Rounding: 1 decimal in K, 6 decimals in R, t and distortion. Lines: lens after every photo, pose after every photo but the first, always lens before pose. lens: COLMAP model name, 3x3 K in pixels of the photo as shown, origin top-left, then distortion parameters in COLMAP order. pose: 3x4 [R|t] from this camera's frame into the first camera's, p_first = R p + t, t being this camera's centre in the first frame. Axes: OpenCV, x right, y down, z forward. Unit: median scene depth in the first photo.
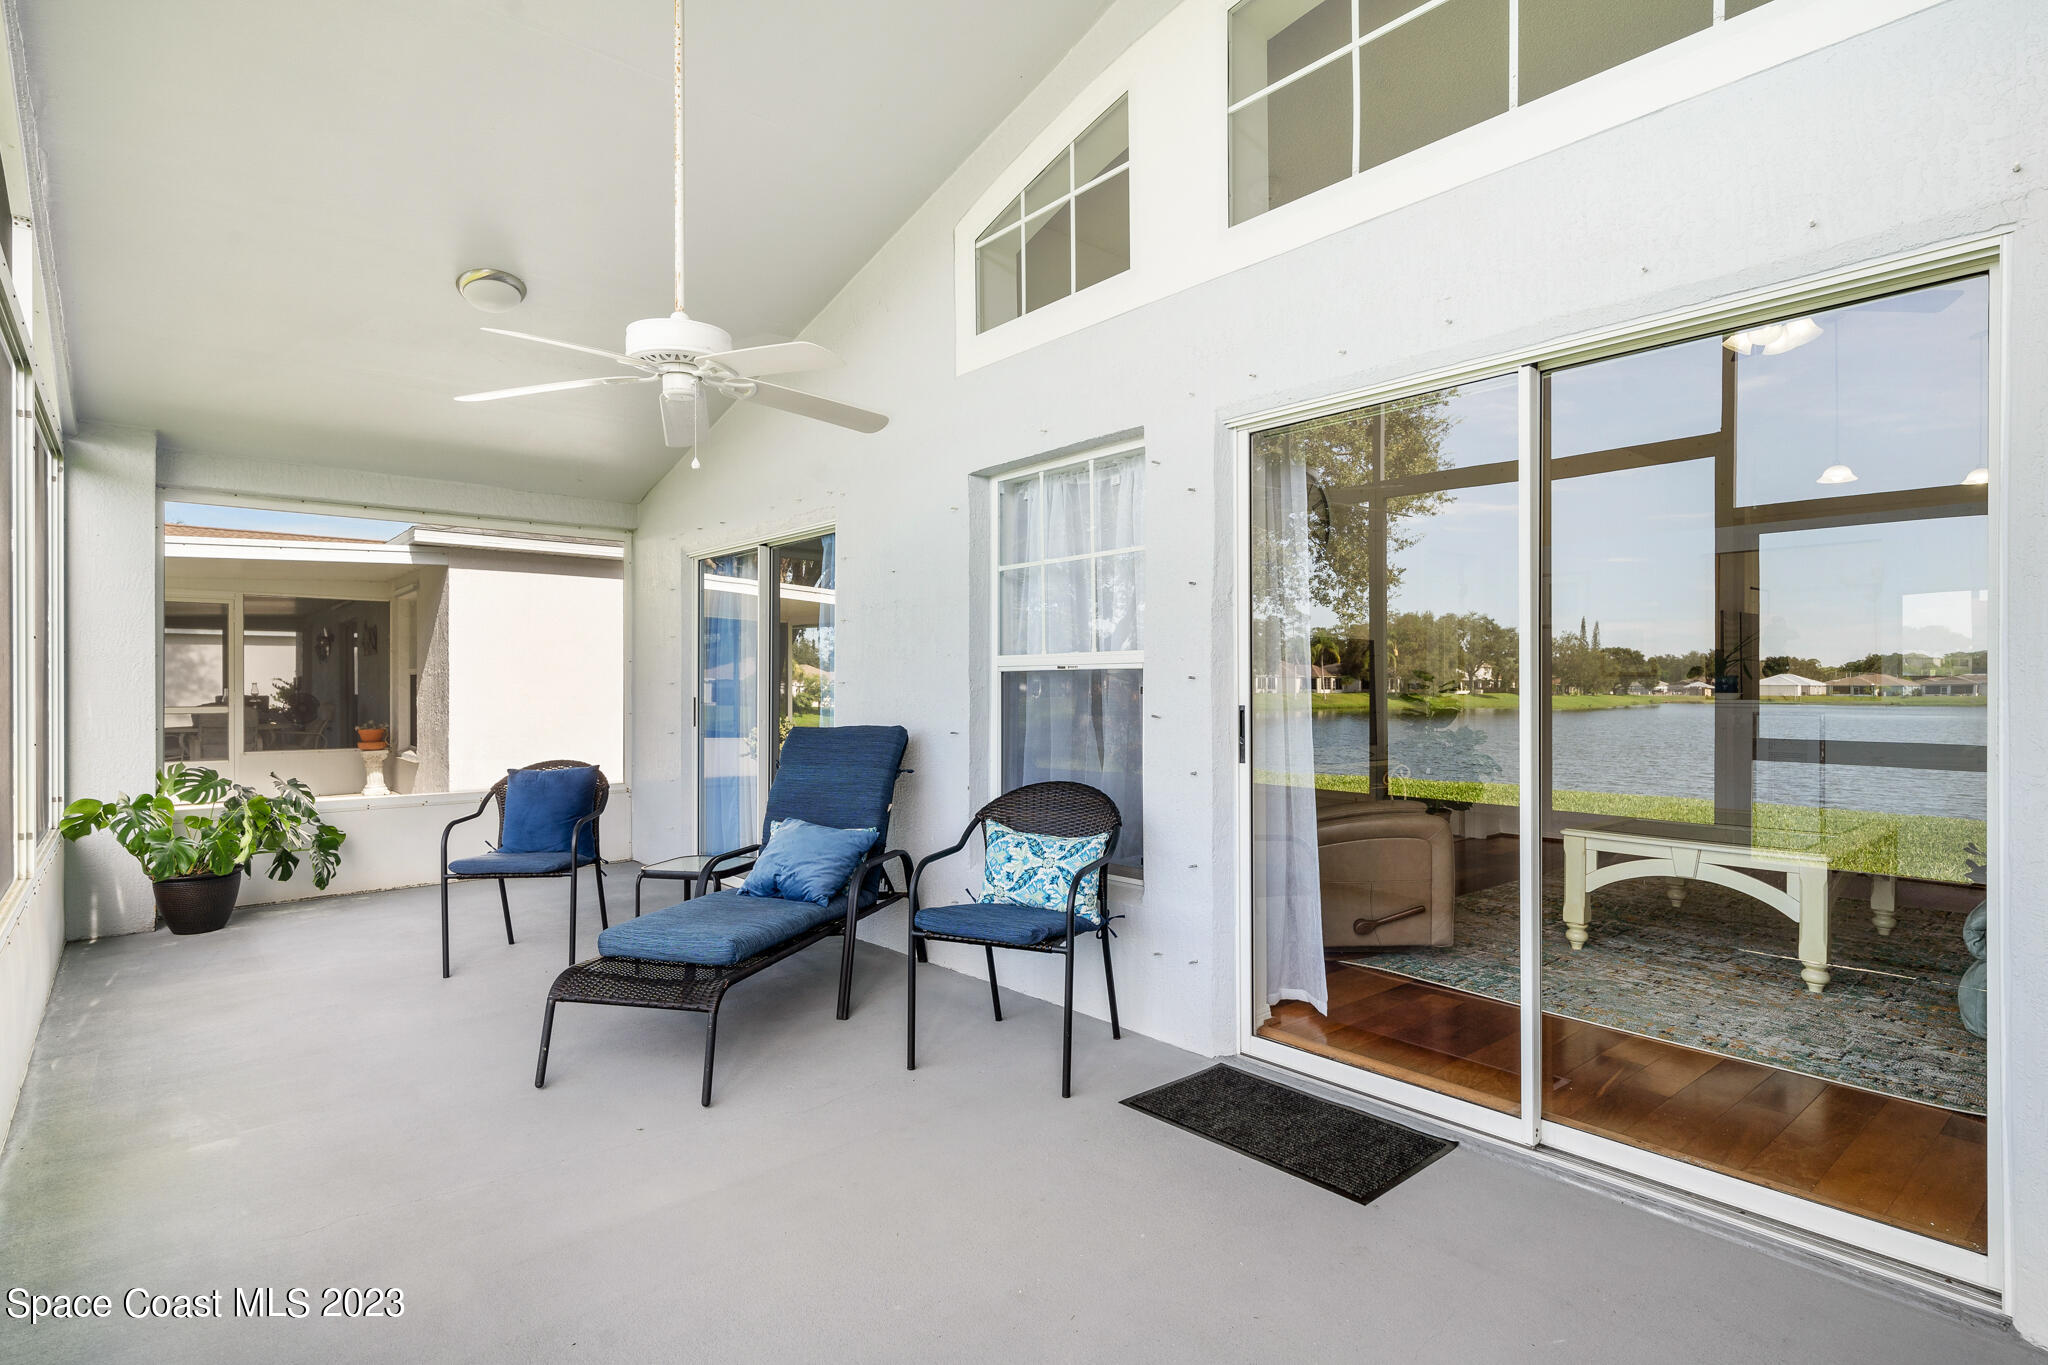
lens RADIAL K [[1026.7, 0, 1026.0], [0, 1026.7, 687.2], [0, 0, 1]] dist [0.002172, -0.000213]
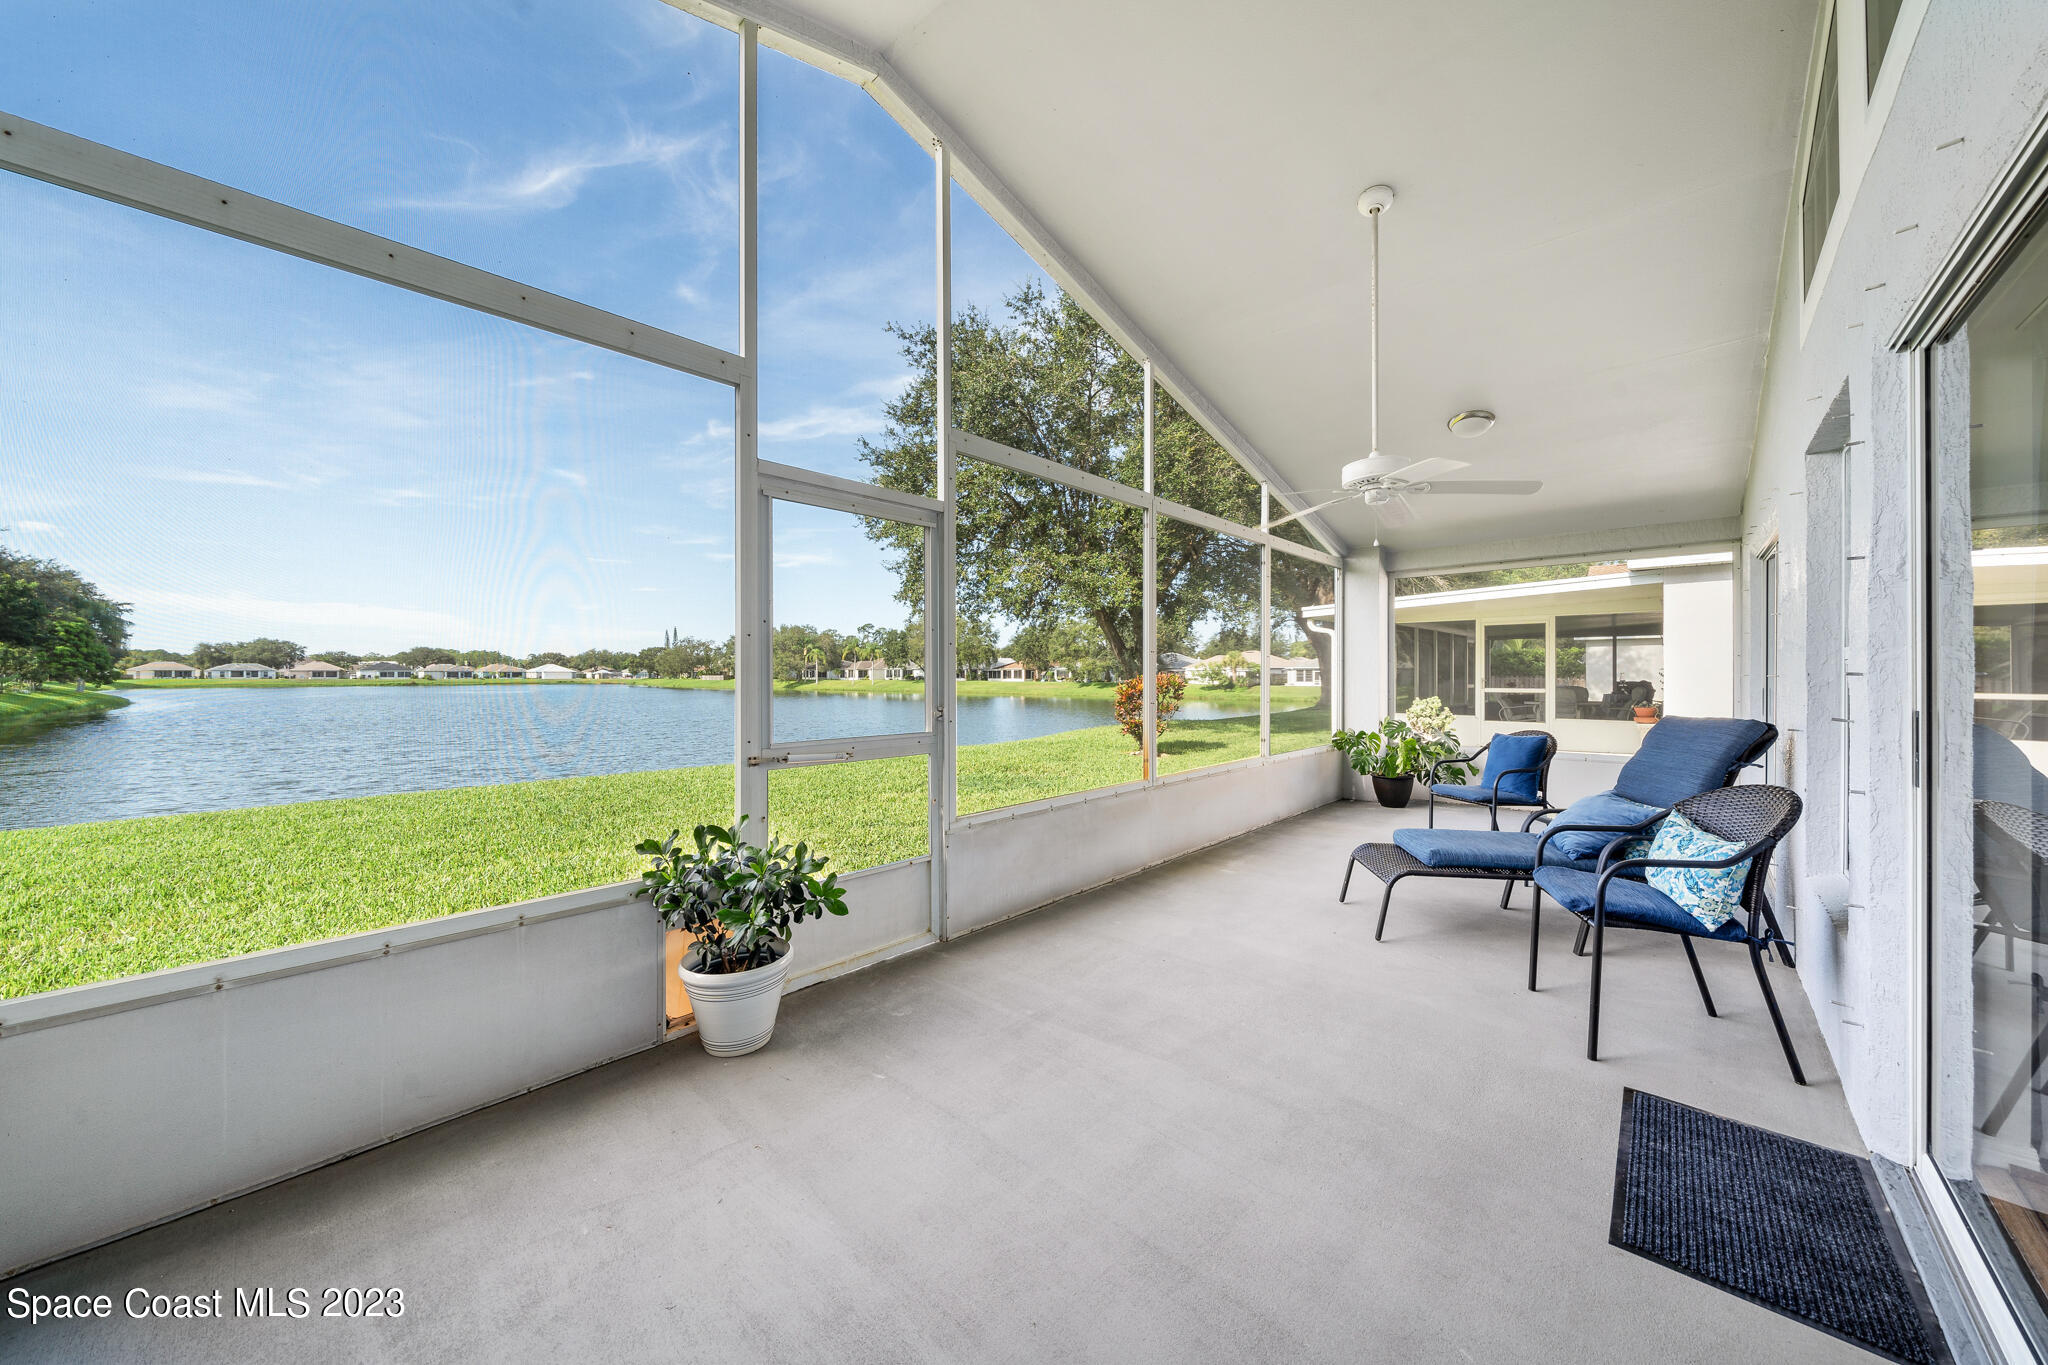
lens RADIAL K [[709.4, 0, 1030.9], [0, 709.4, 678.4], [0, 0, 1]] dist [-0.002322, -0.000053]
pose [[0.116389, 0.004545, -0.993193, 0.422536], [0.000444, 0.999989, 0.004628, -0.004888], [0.993204, -0.000980, 0.116386, 0.190140]]
